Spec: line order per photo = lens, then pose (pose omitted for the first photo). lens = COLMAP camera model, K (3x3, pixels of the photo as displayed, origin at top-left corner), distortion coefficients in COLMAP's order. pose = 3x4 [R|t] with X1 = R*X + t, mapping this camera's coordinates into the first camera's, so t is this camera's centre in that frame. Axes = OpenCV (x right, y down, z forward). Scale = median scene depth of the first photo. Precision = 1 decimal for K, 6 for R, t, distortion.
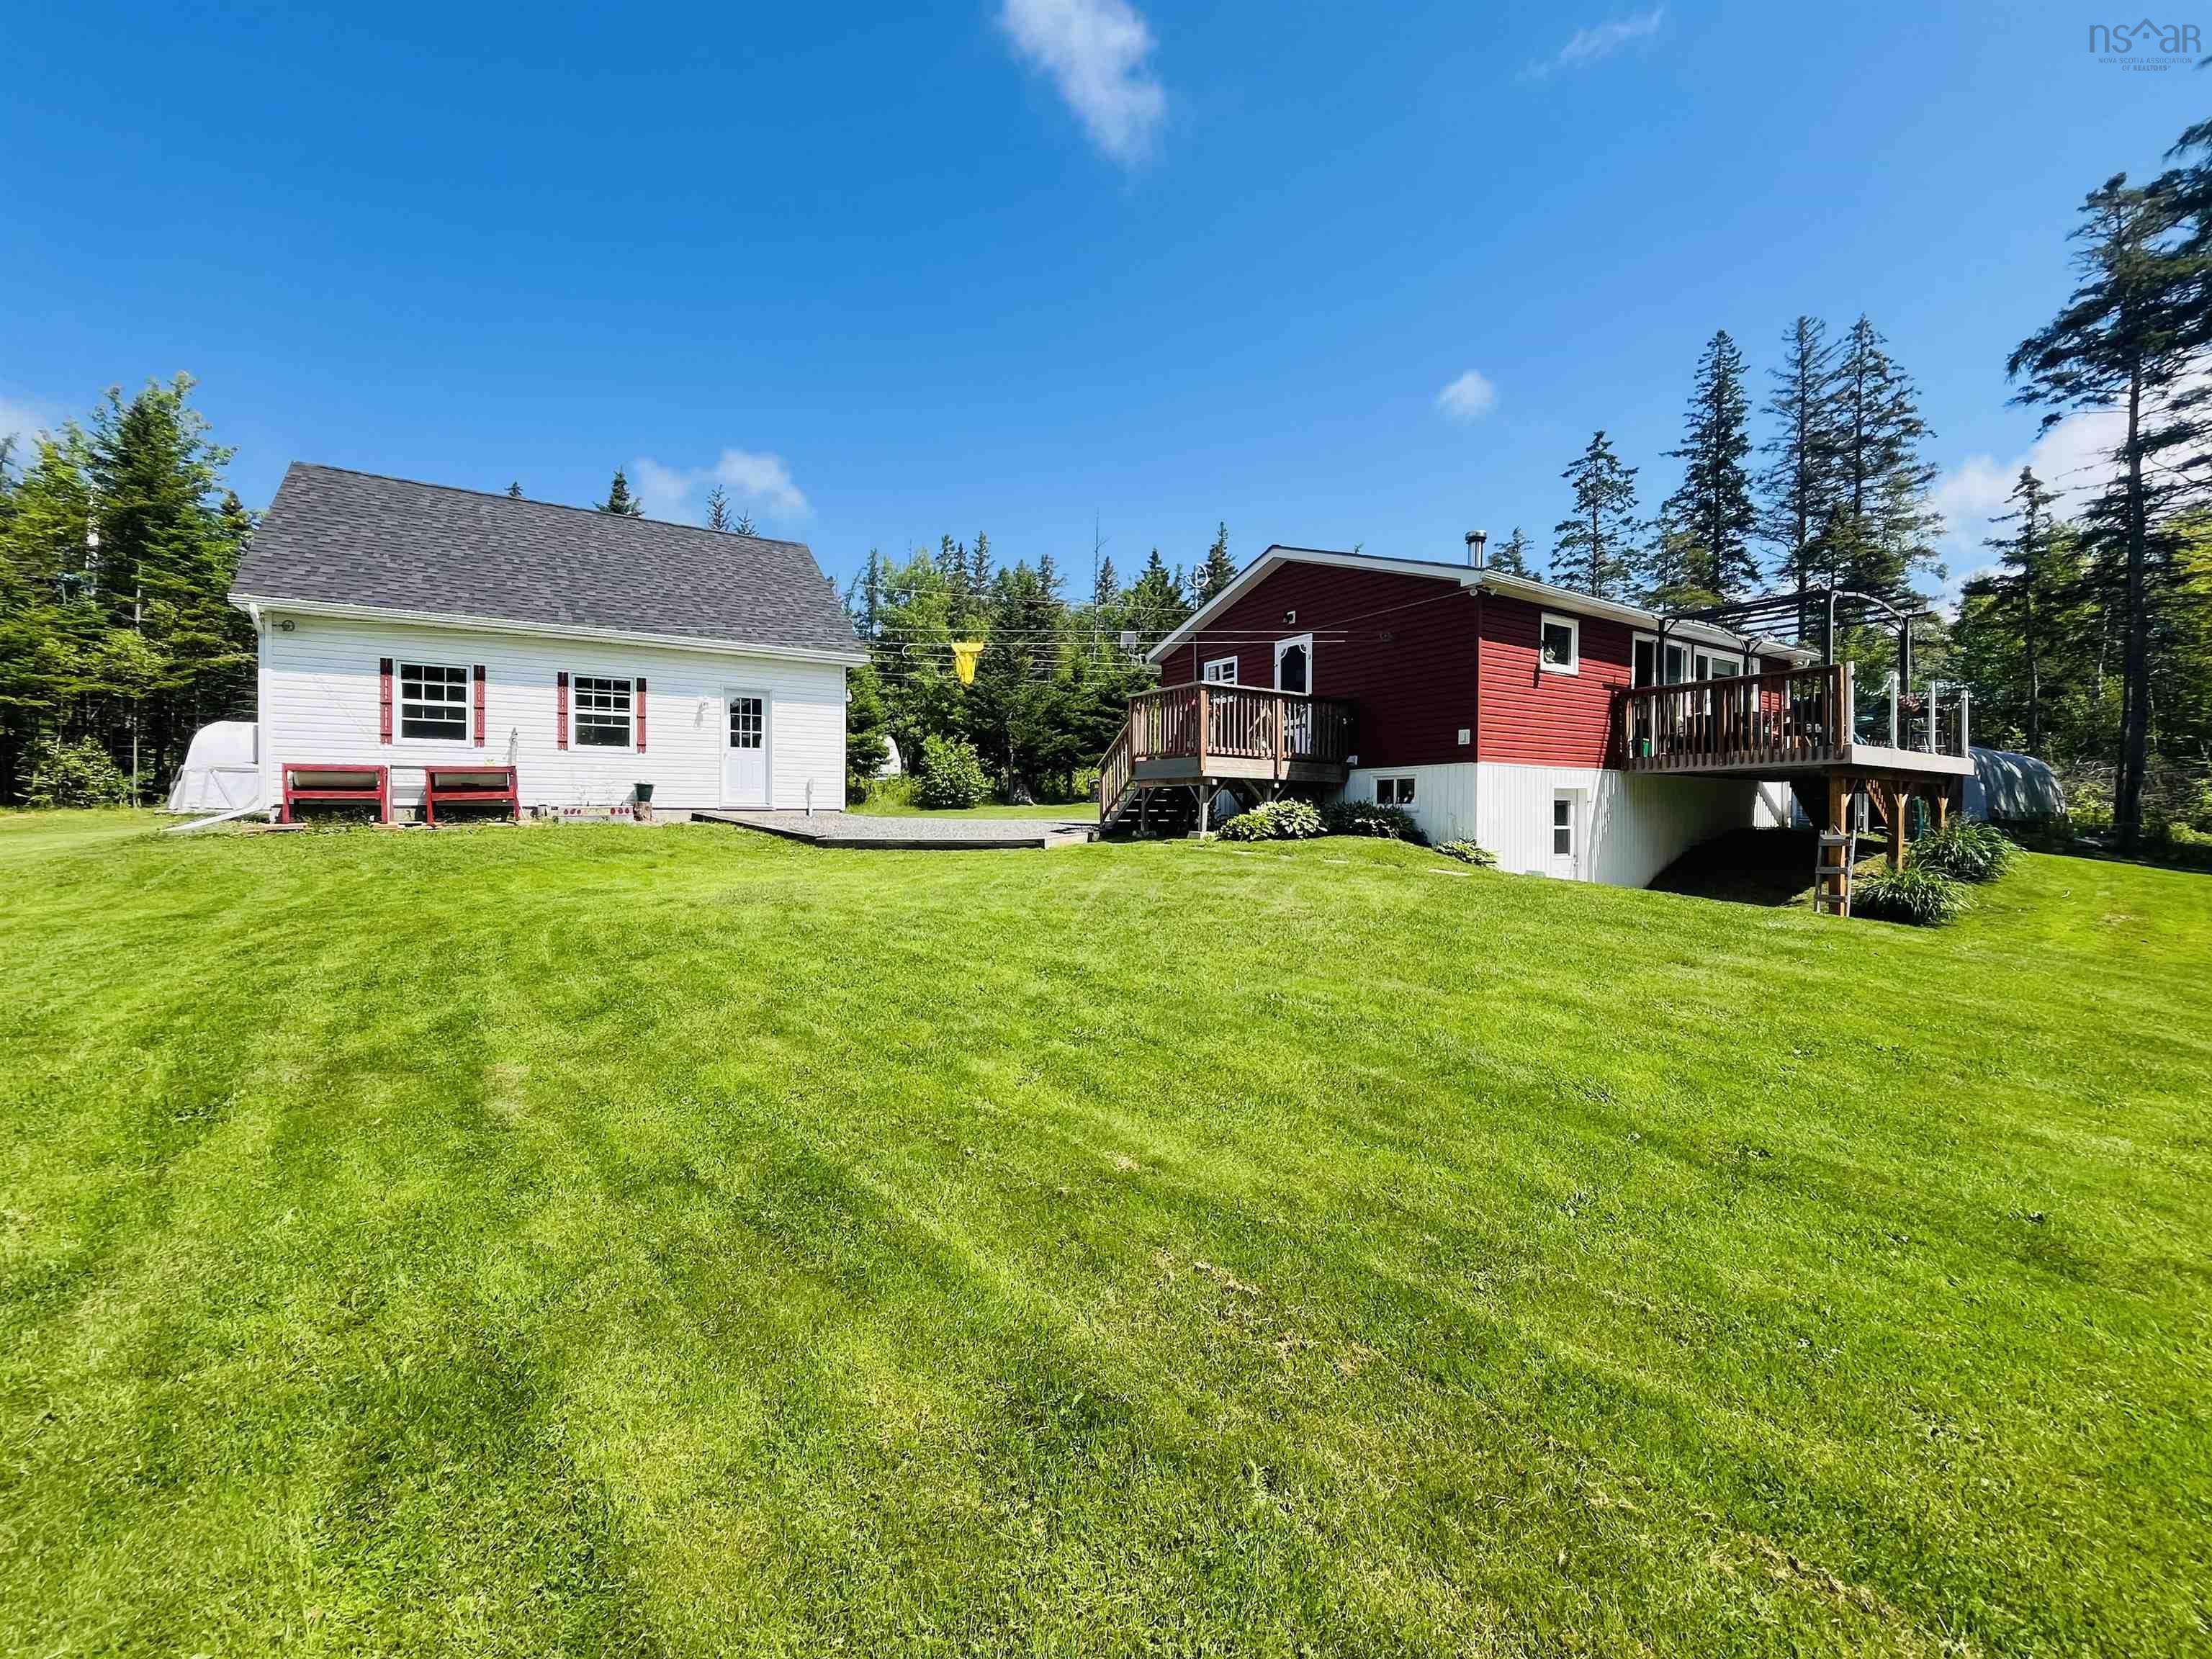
lens RADIAL K [[905.1, 0, 1100.7], [0, 905.1, 824.8], [0, 0, 1]] dist [-0.002000, -0.000354]
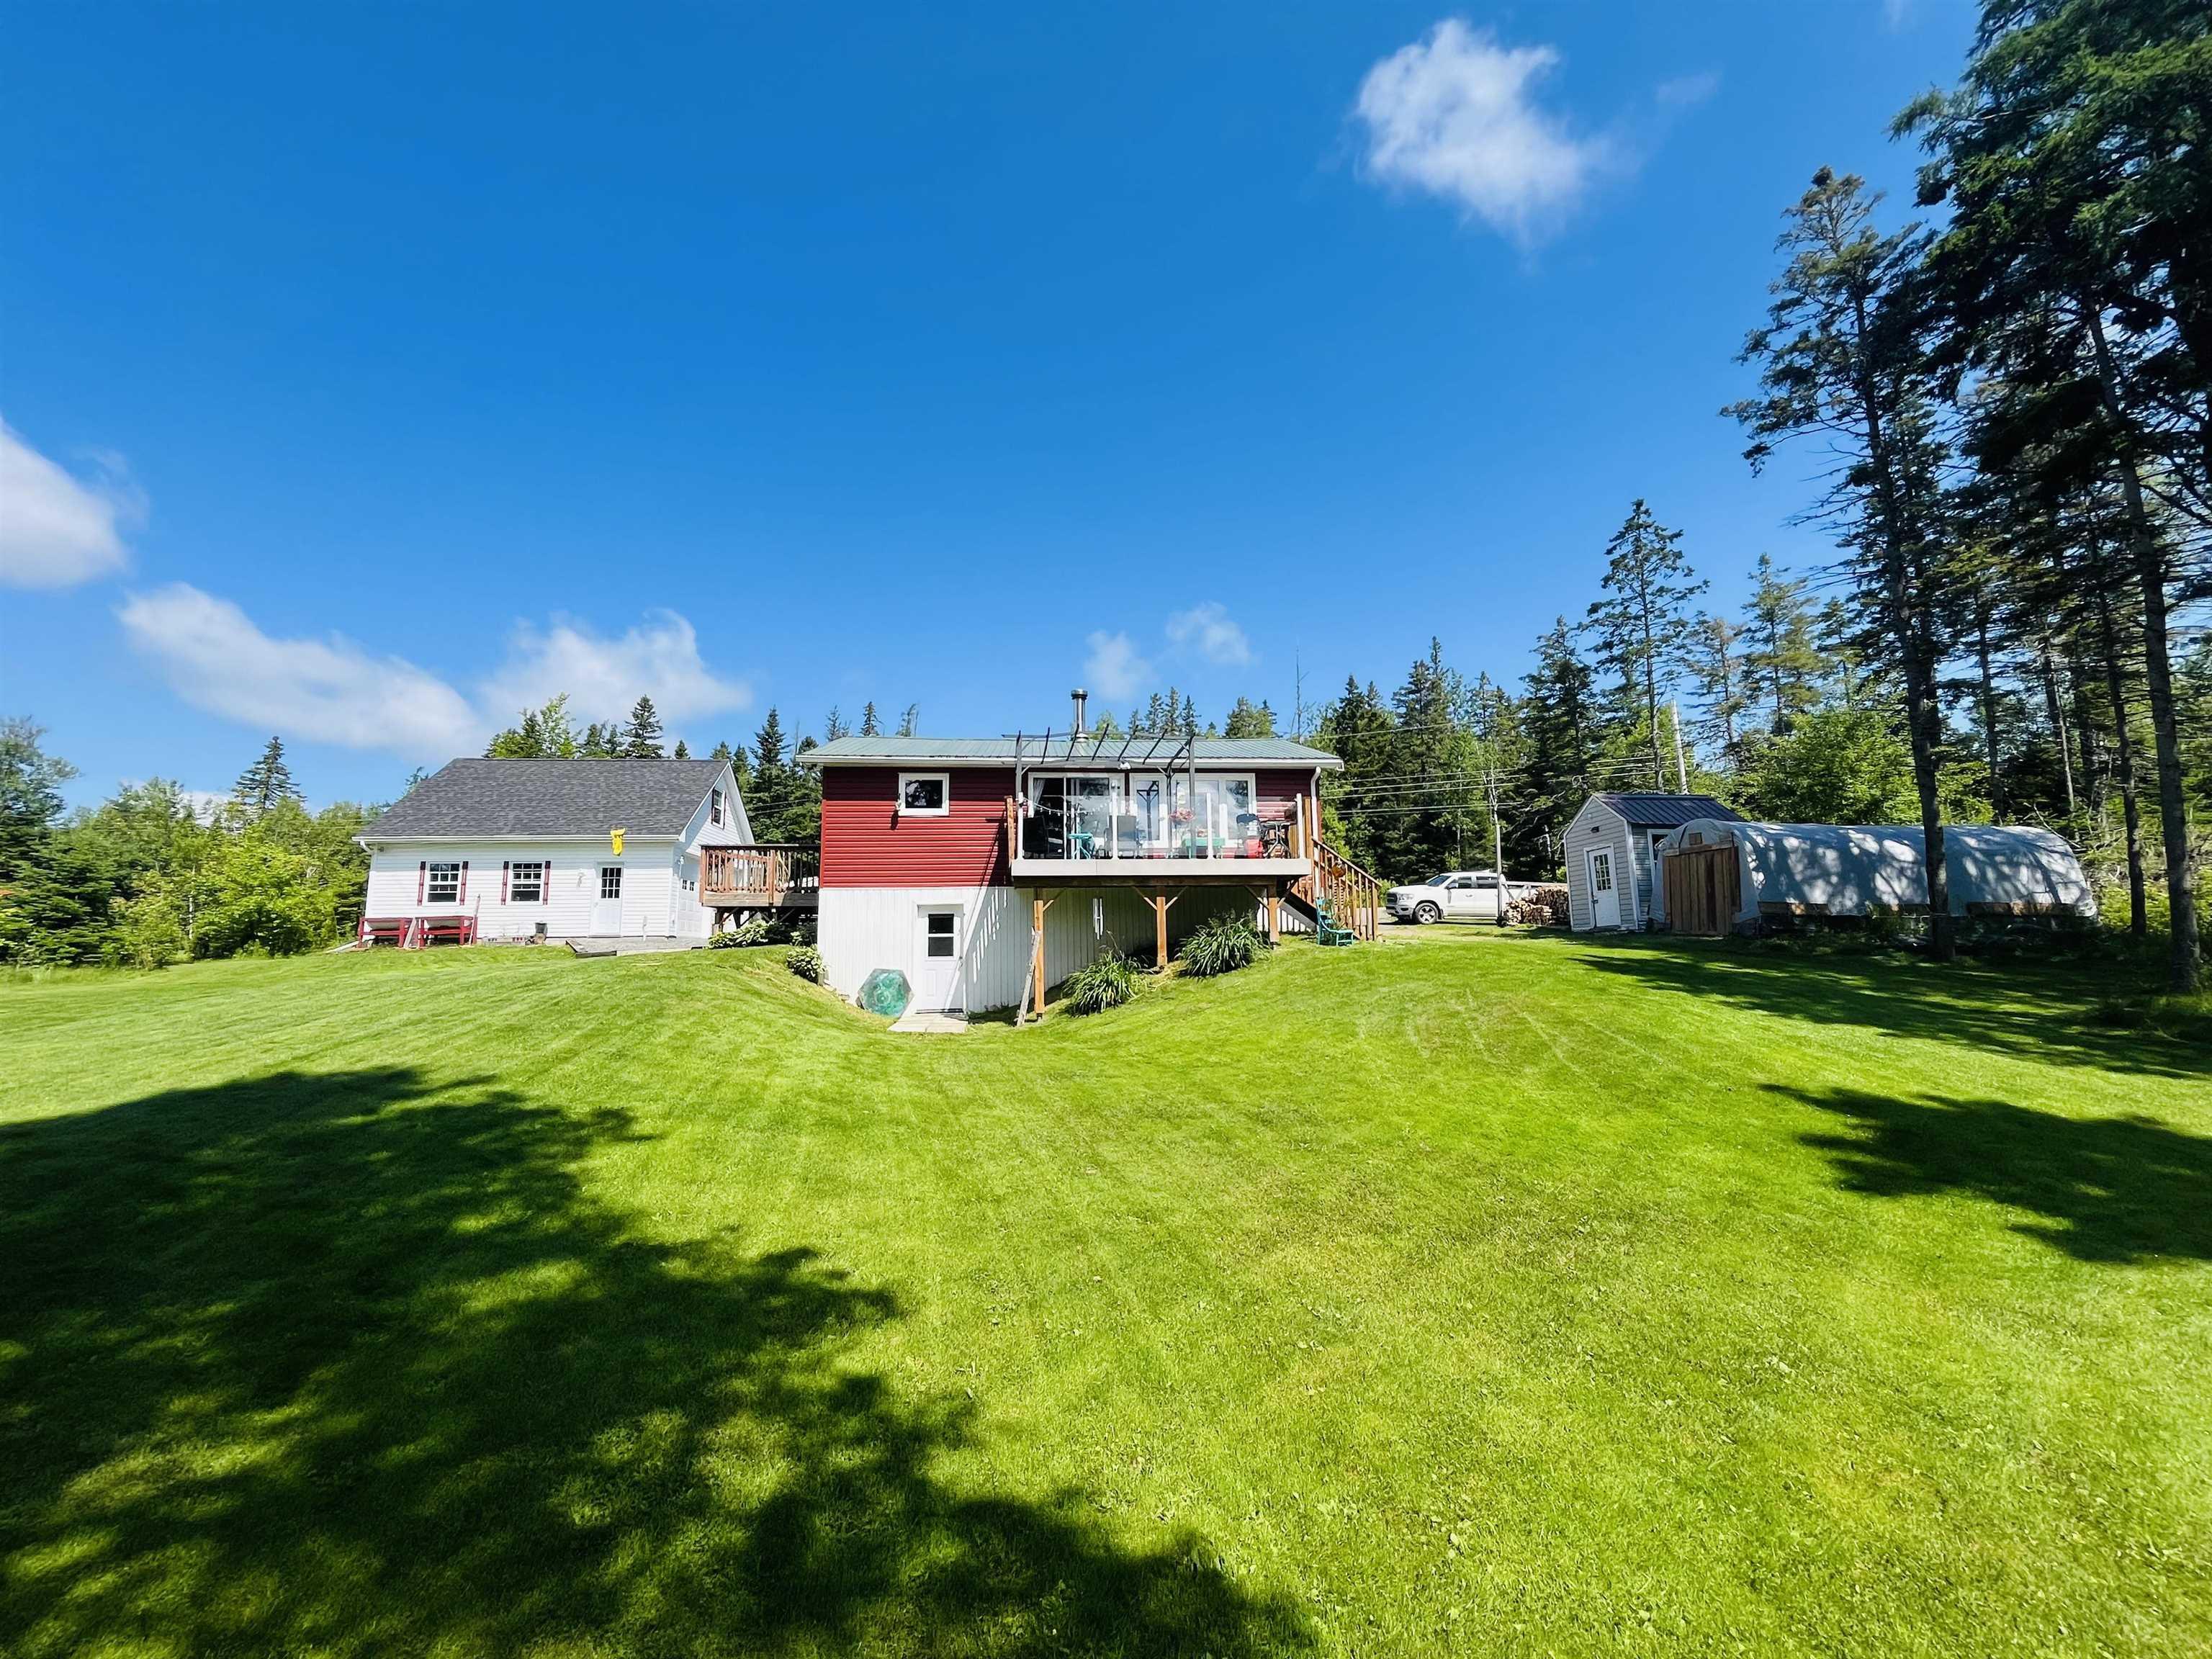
lens RADIAL K [[900.7, 0, 1102.7], [0, 900.7, 827.6], [0, 0, 1]] dist [-0.001748, -0.000042]
pose [[0.884762, -0.078958, -0.459306, 1.297749], [0.013726, 0.989531, -0.143667, 0.037759], [0.465841, 0.120807, 0.876583, -0.013040]]
